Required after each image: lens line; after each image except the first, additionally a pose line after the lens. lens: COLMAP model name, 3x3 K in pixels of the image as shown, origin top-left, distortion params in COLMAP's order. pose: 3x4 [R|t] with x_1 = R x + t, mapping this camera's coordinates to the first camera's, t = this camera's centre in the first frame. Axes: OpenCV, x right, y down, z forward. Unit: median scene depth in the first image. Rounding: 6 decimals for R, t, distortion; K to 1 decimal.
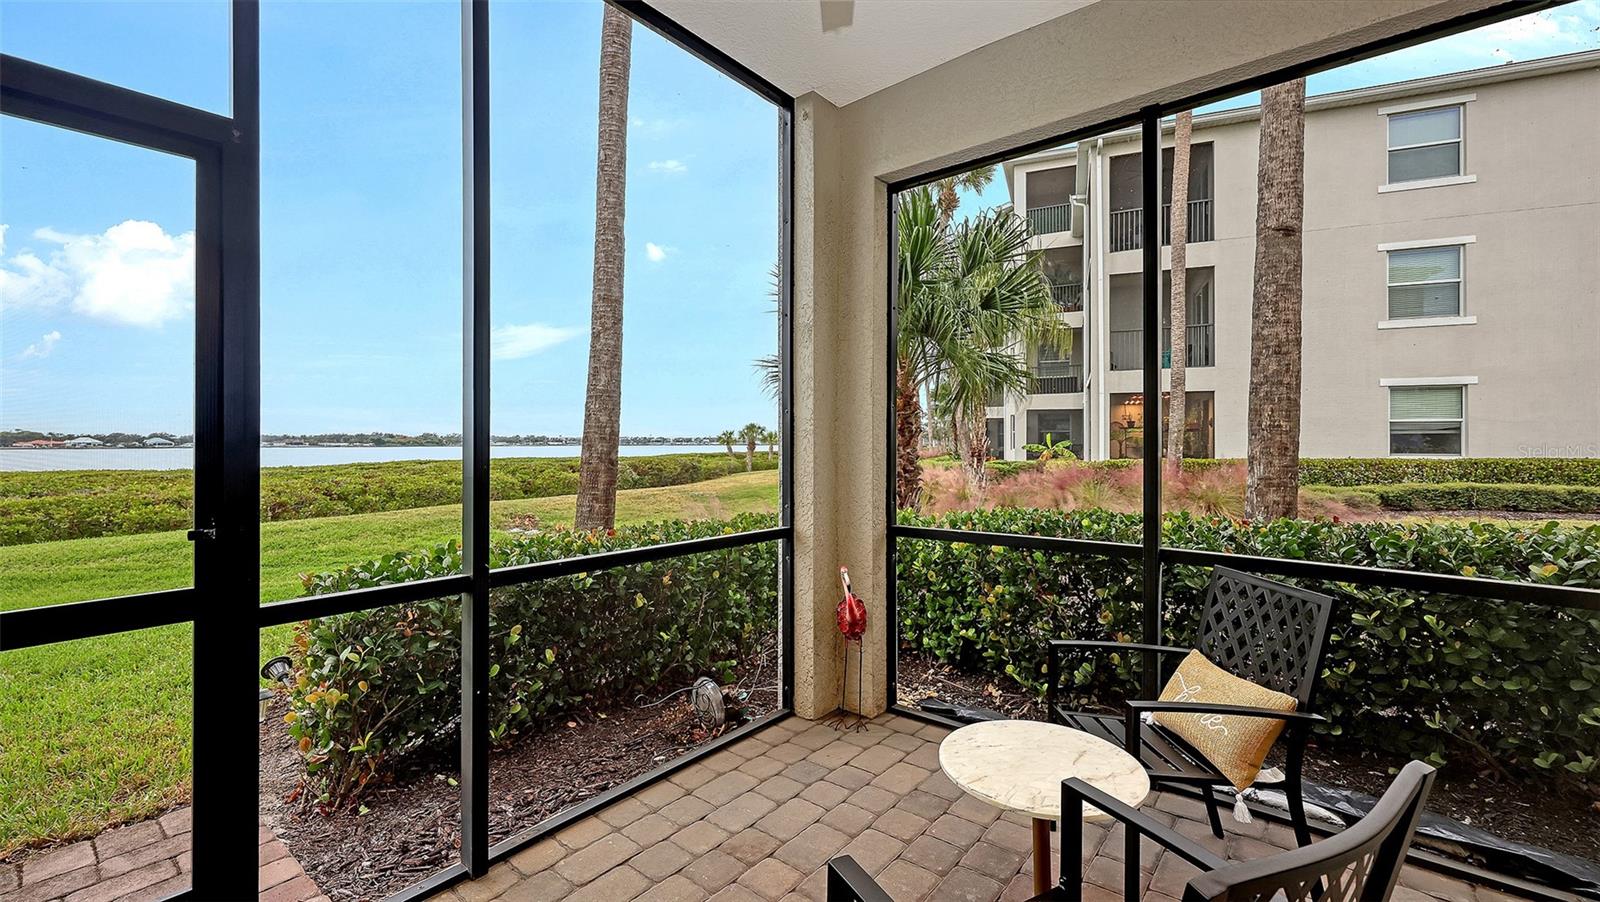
lens RADIAL K [[651.4, 0, 803.0], [0, 651.4, 439.9], [0, 0, 1]] dist [0.002780, 0.000401]
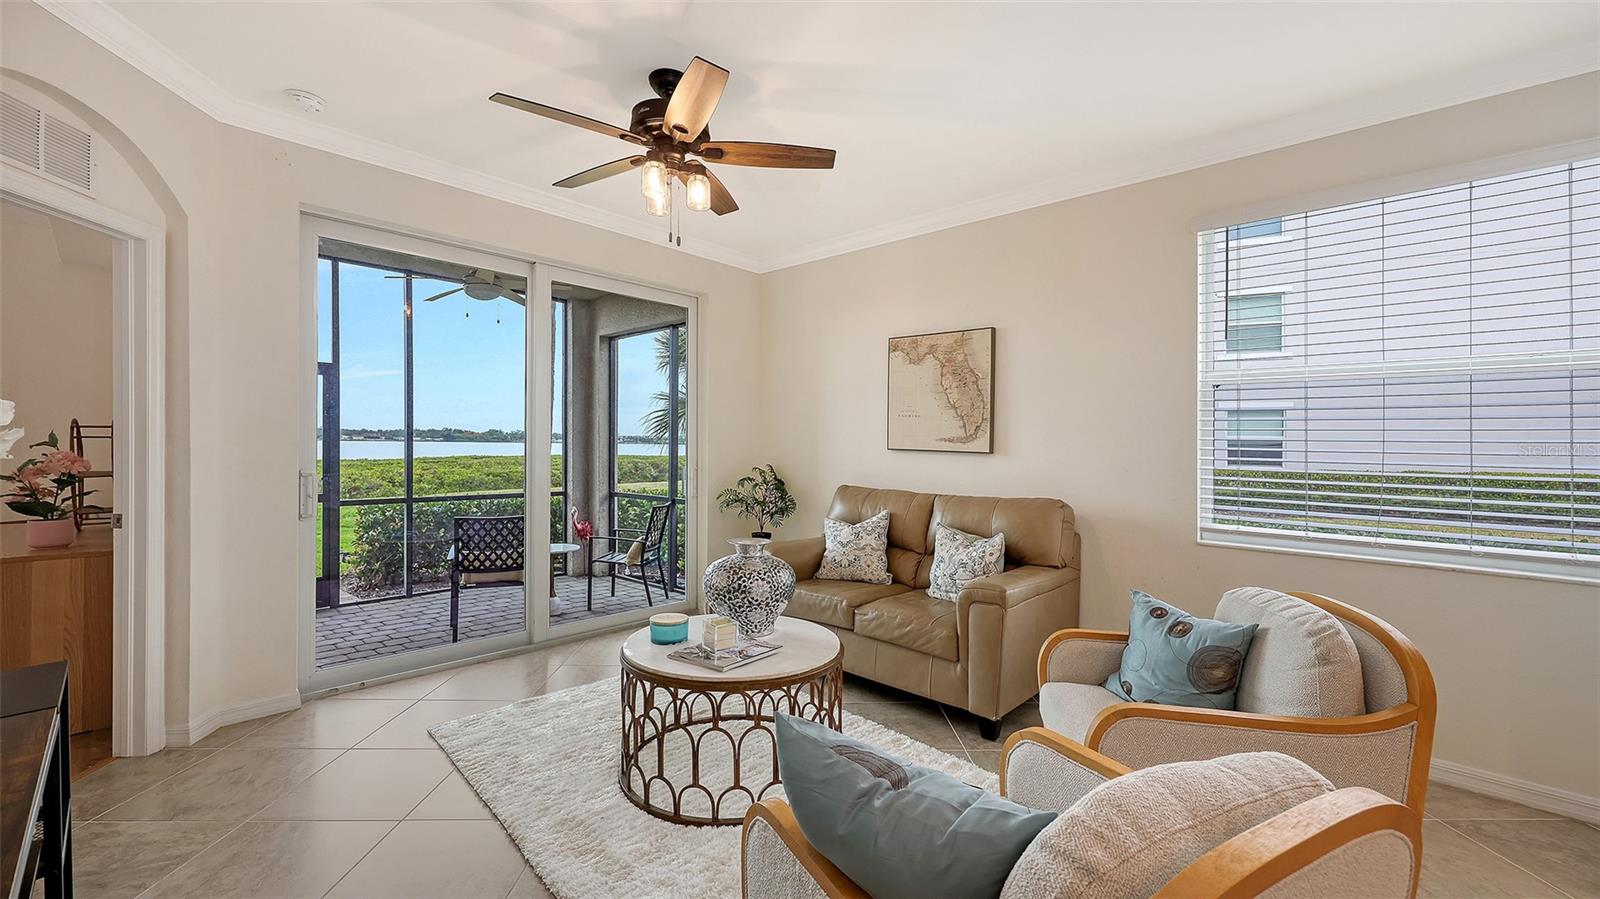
lens RADIAL K [[651.4, 0, 804.4], [0, 651.4, 443.2], [0, 0, 1]] dist [0.002780, 0.000401]
pose [[0.997005, 0.015911, -0.075684, 1.231291], [-0.015679, 0.999870, 0.003659, -0.066156], [0.075733, -0.002461, 0.997125, -1.485115]]
